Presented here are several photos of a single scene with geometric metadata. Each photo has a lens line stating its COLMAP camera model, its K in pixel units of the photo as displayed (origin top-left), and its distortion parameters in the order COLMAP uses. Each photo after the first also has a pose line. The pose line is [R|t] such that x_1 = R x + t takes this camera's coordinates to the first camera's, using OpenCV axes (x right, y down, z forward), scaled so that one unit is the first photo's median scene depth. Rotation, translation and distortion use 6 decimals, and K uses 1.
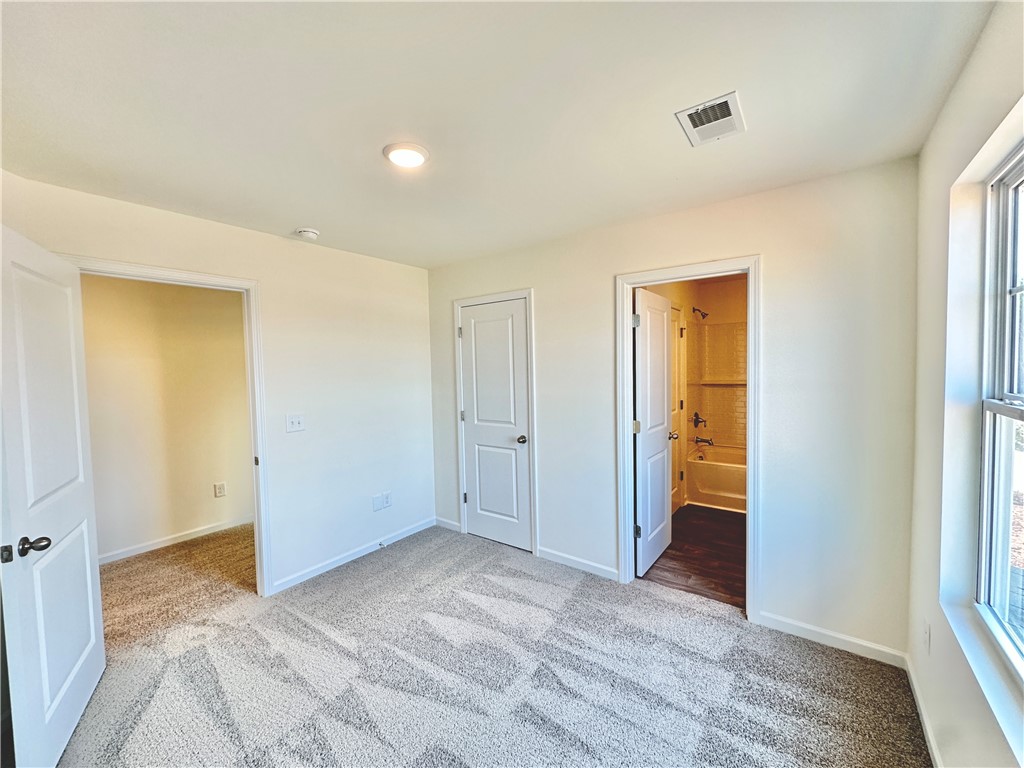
lens RADIAL K [[411.0, 0, 512.0], [0, 411.0, 384.0], [0, 0, 1]] dist [-0.001374, -0.000100]
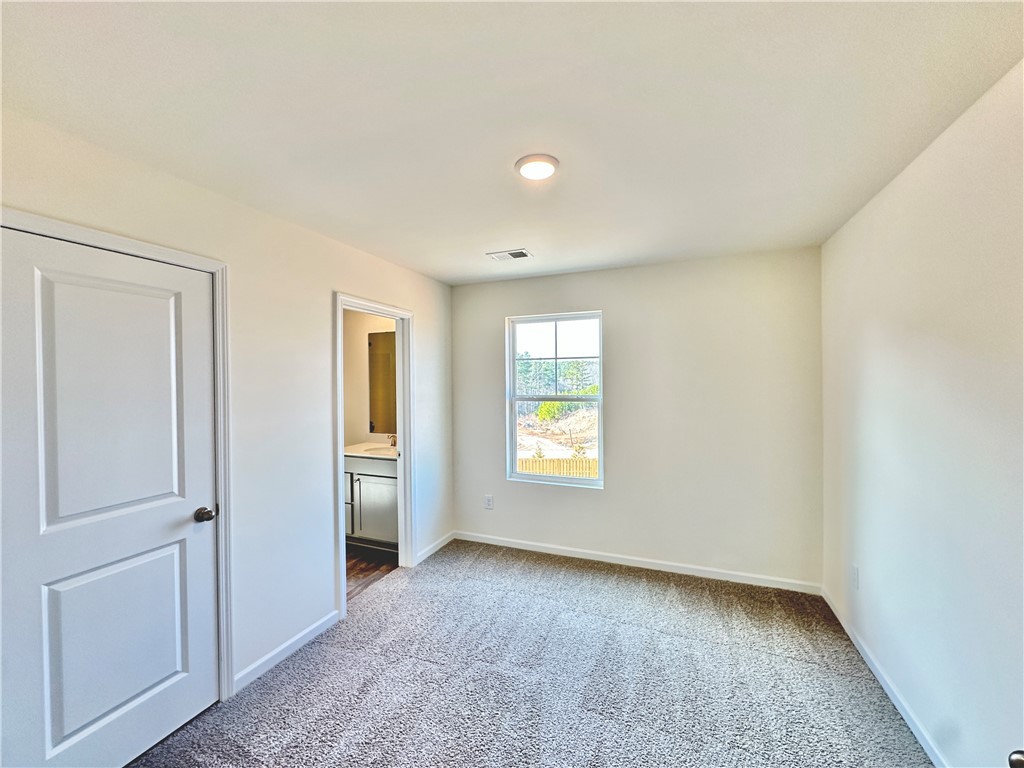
lens RADIAL K [[411.0, 0, 512.0], [0, 411.0, 384.0], [0, 0, 1]] dist [-0.001374, -0.000100]
pose [[-0.250058, 0.016085, 0.968097, -0.656660], [0.058164, 0.998306, -0.001563, -0.021654], [-0.966482, 0.055917, -0.250570, 0.736442]]
